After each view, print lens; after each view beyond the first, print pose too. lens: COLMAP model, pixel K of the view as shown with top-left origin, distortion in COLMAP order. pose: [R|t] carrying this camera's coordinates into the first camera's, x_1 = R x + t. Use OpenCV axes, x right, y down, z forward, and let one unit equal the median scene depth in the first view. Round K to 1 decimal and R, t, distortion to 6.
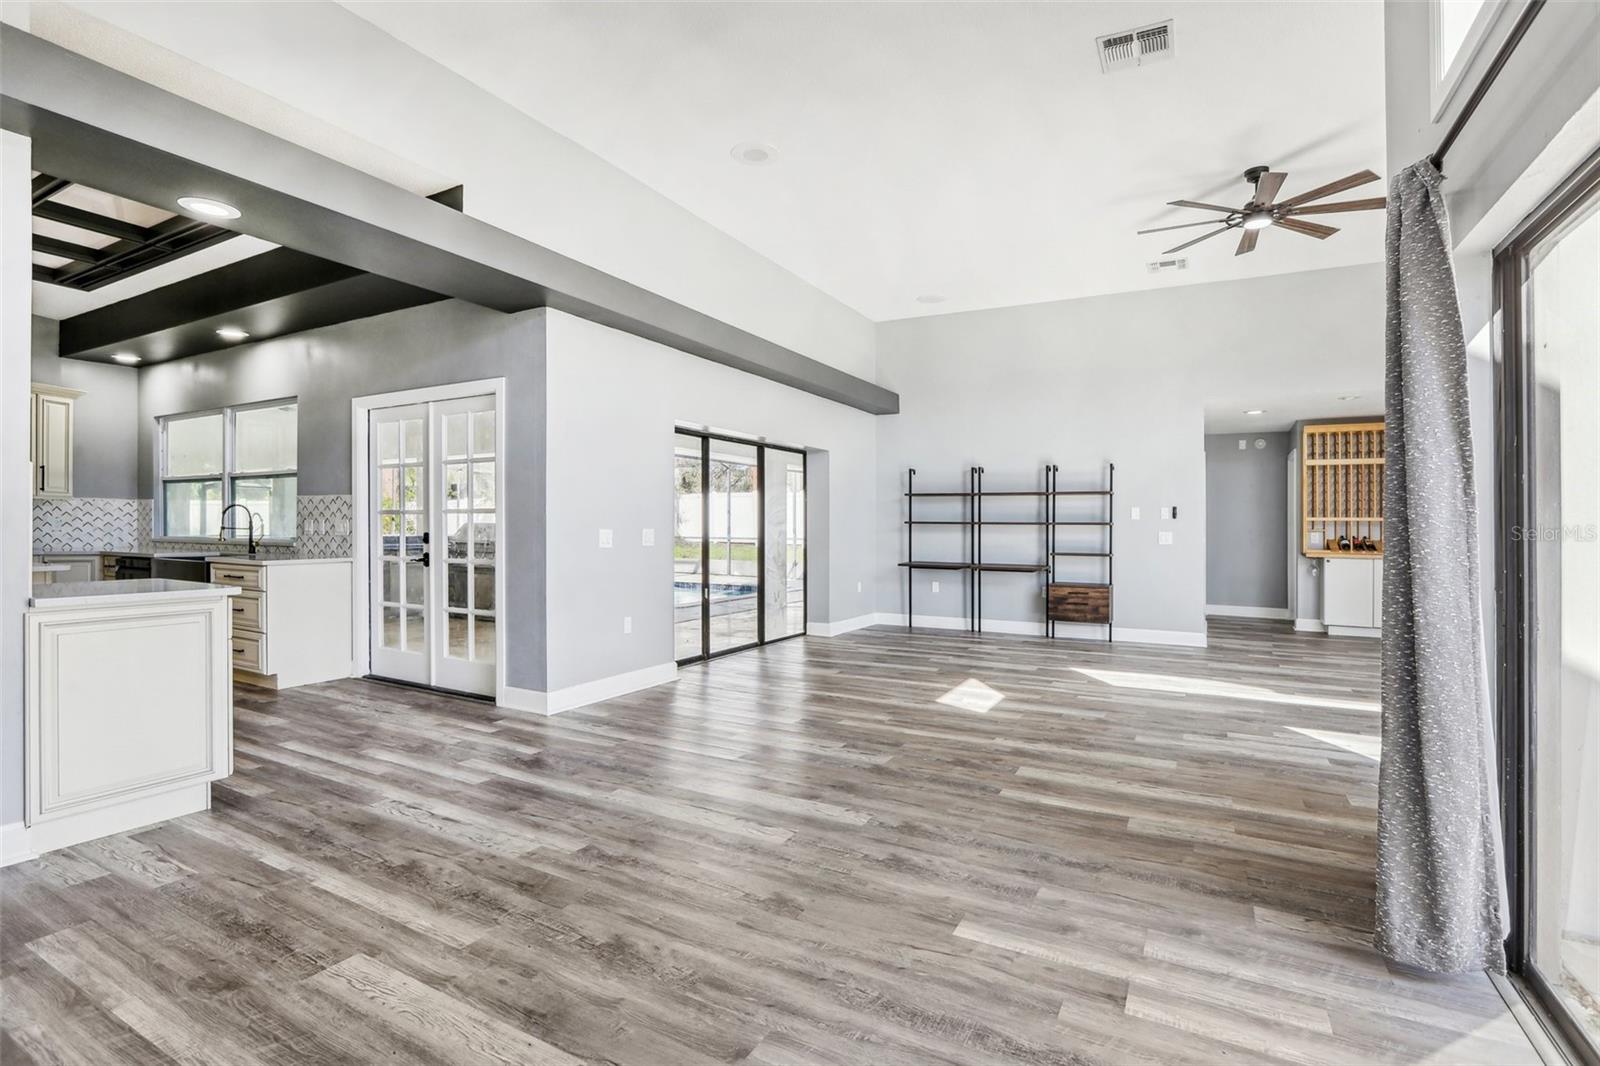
lens RADIAL K [[755.6, 0, 788.3], [0, 755.6, 541.3], [0, 0, 1]] dist [-0.047075, 0.017810]
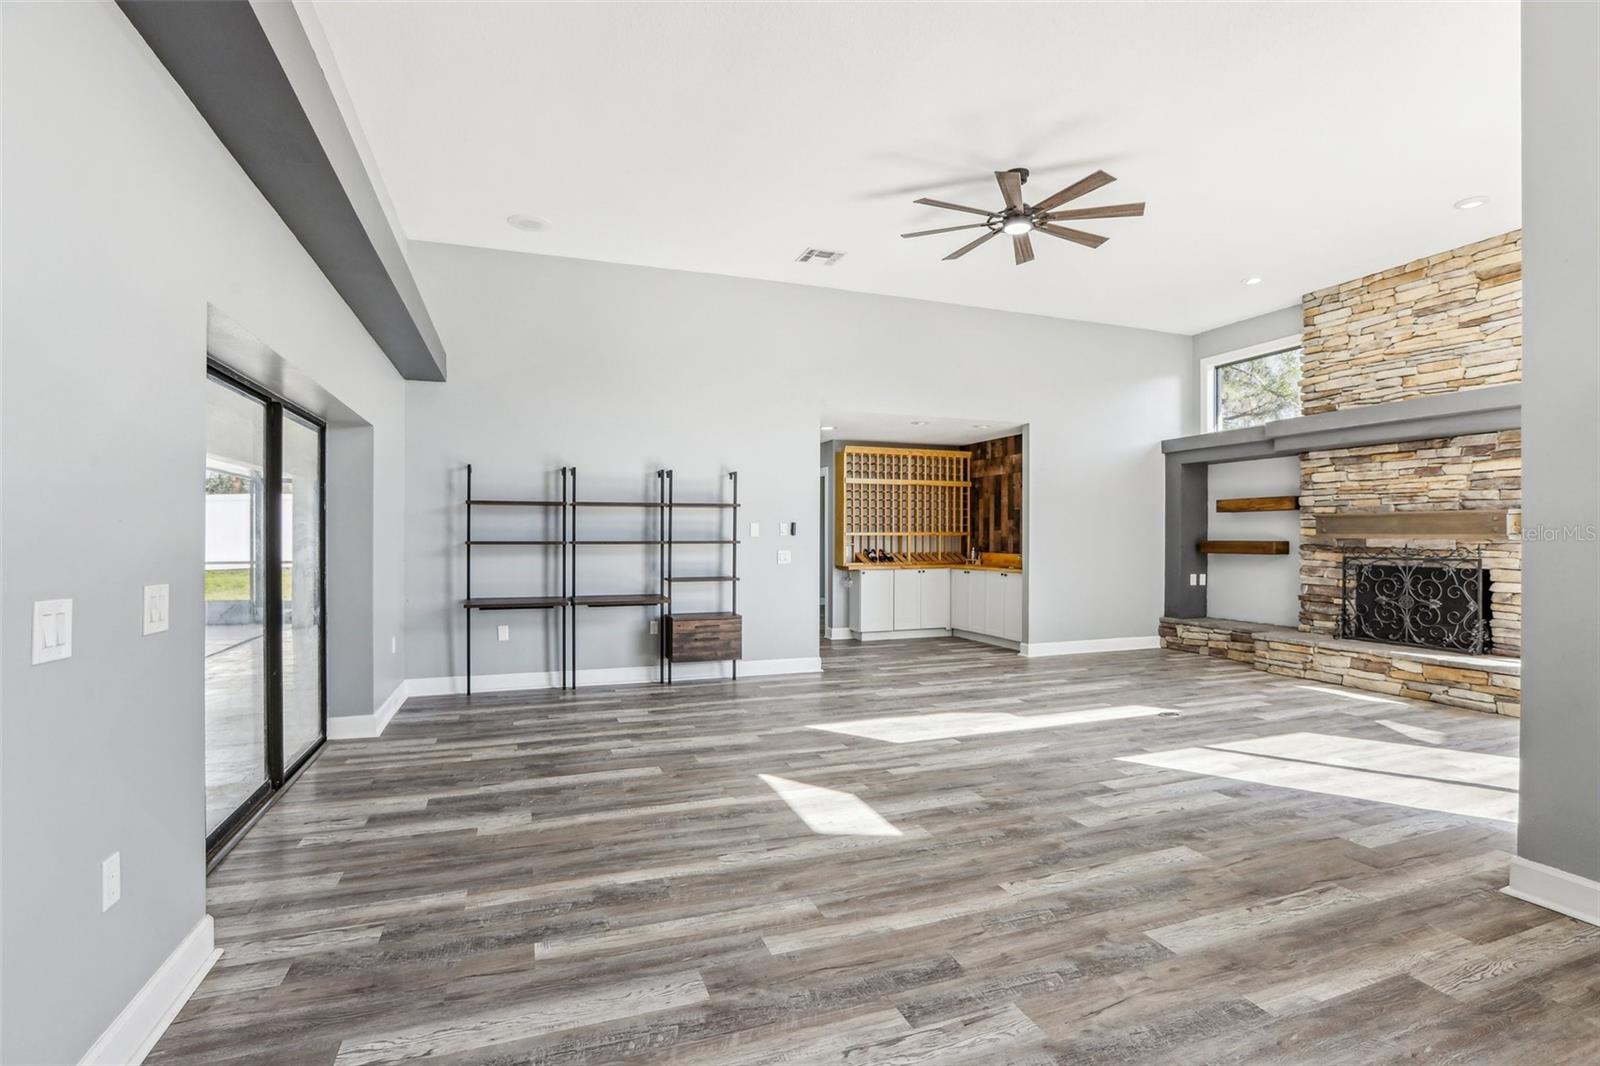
lens RADIAL K [[755.6, 0, 801.9], [0, 755.6, 555.2], [0, 0, 1]] dist [-0.047075, 0.017810]
pose [[0.645054, -0.028428, 0.763608, -0.173153], [0.018555, 0.999596, 0.021538, -0.024718], [-0.763911, 0.000276, 0.645321, 0.364490]]
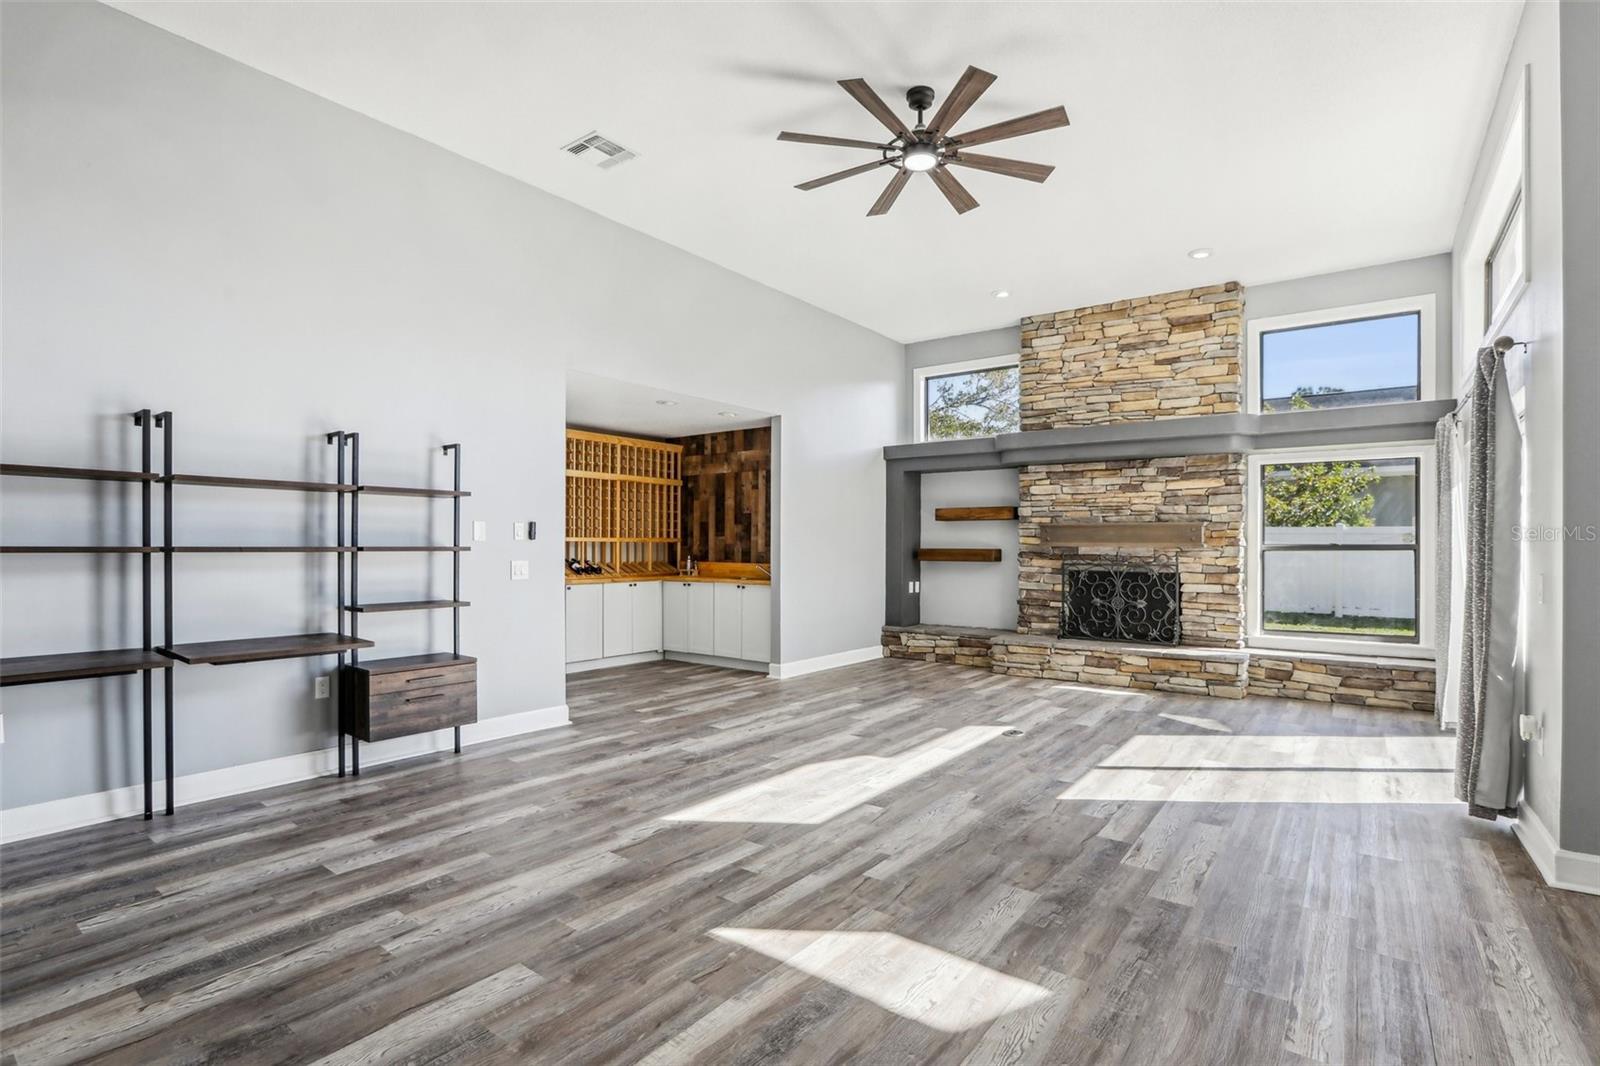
lens RADIAL K [[755.6, 0, 803.8], [0, 755.6, 571.5], [0, 0, 1]] dist [-0.047075, 0.017810]
pose [[0.132345, -0.041276, 0.990344, -0.098703], [0.013165, 0.999118, 0.039882, -0.024480], [-0.991116, 0.007760, 0.132772, 0.630421]]
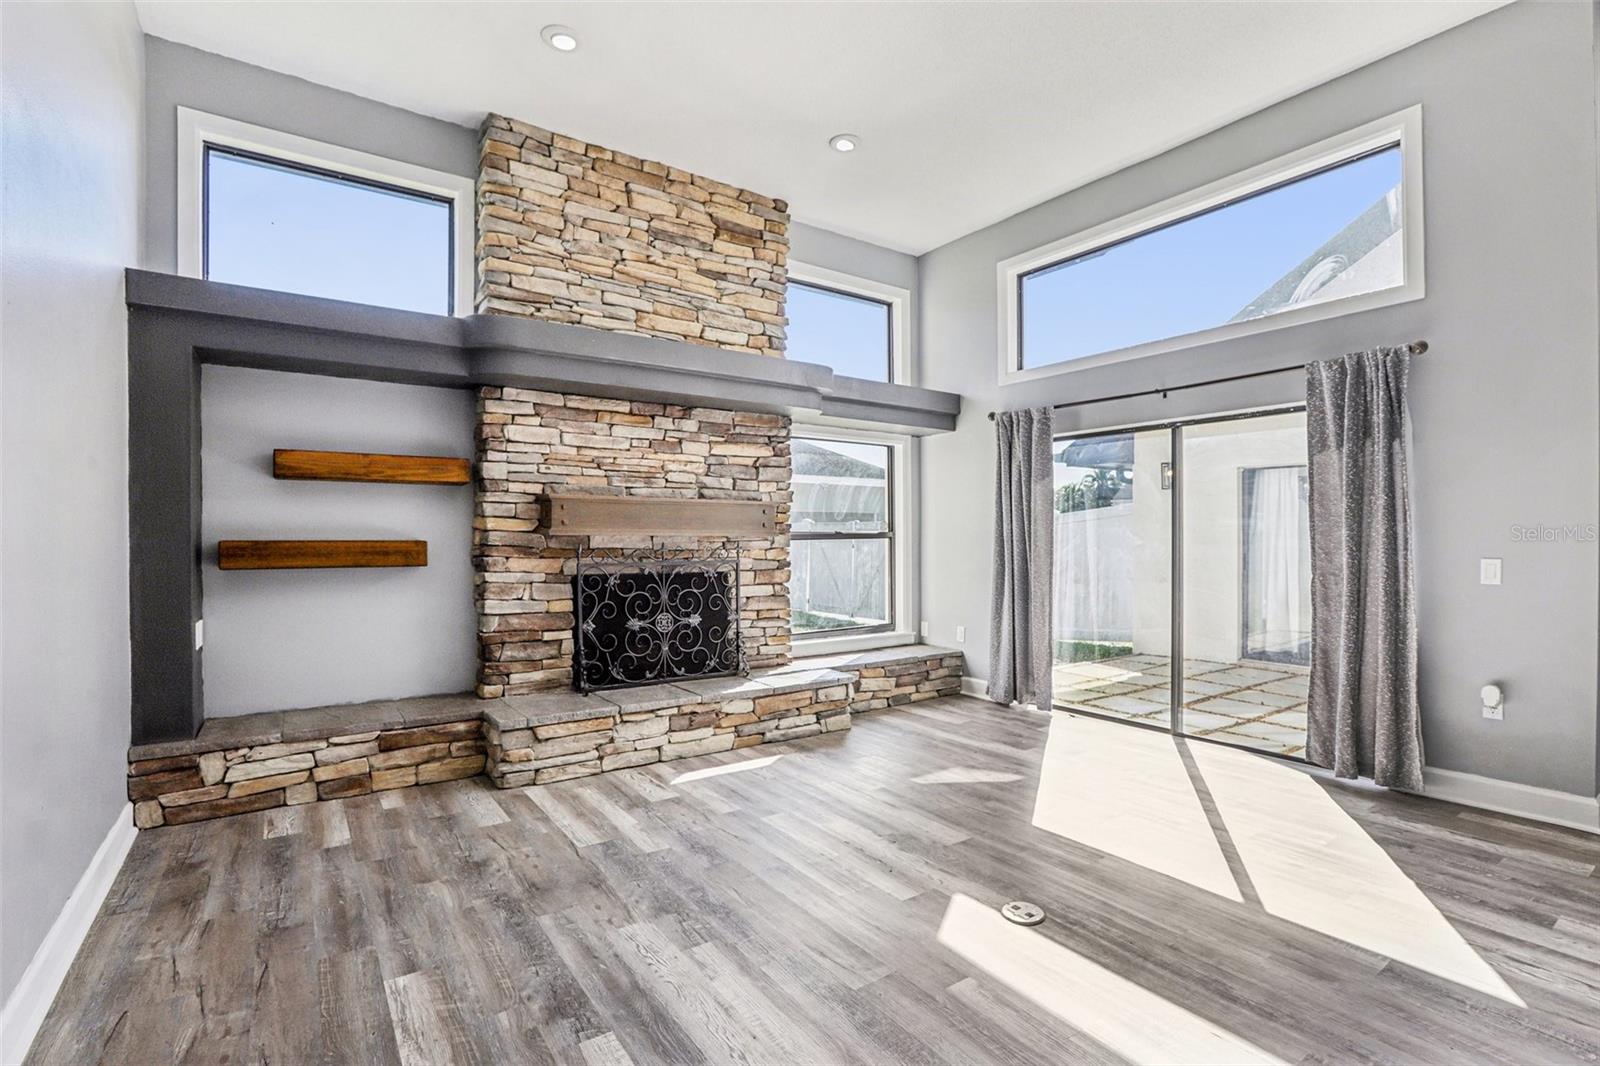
lens RADIAL K [[755.6, 0, 803.5], [0, 755.6, 539.5], [0, 0, 1]] dist [-0.047075, 0.017810]
pose [[-0.900887, -0.009070, 0.433959, 0.483932], [-0.000756, 0.999813, 0.019326, -0.021623], [-0.434053, 0.017083, -0.900725, 0.852935]]
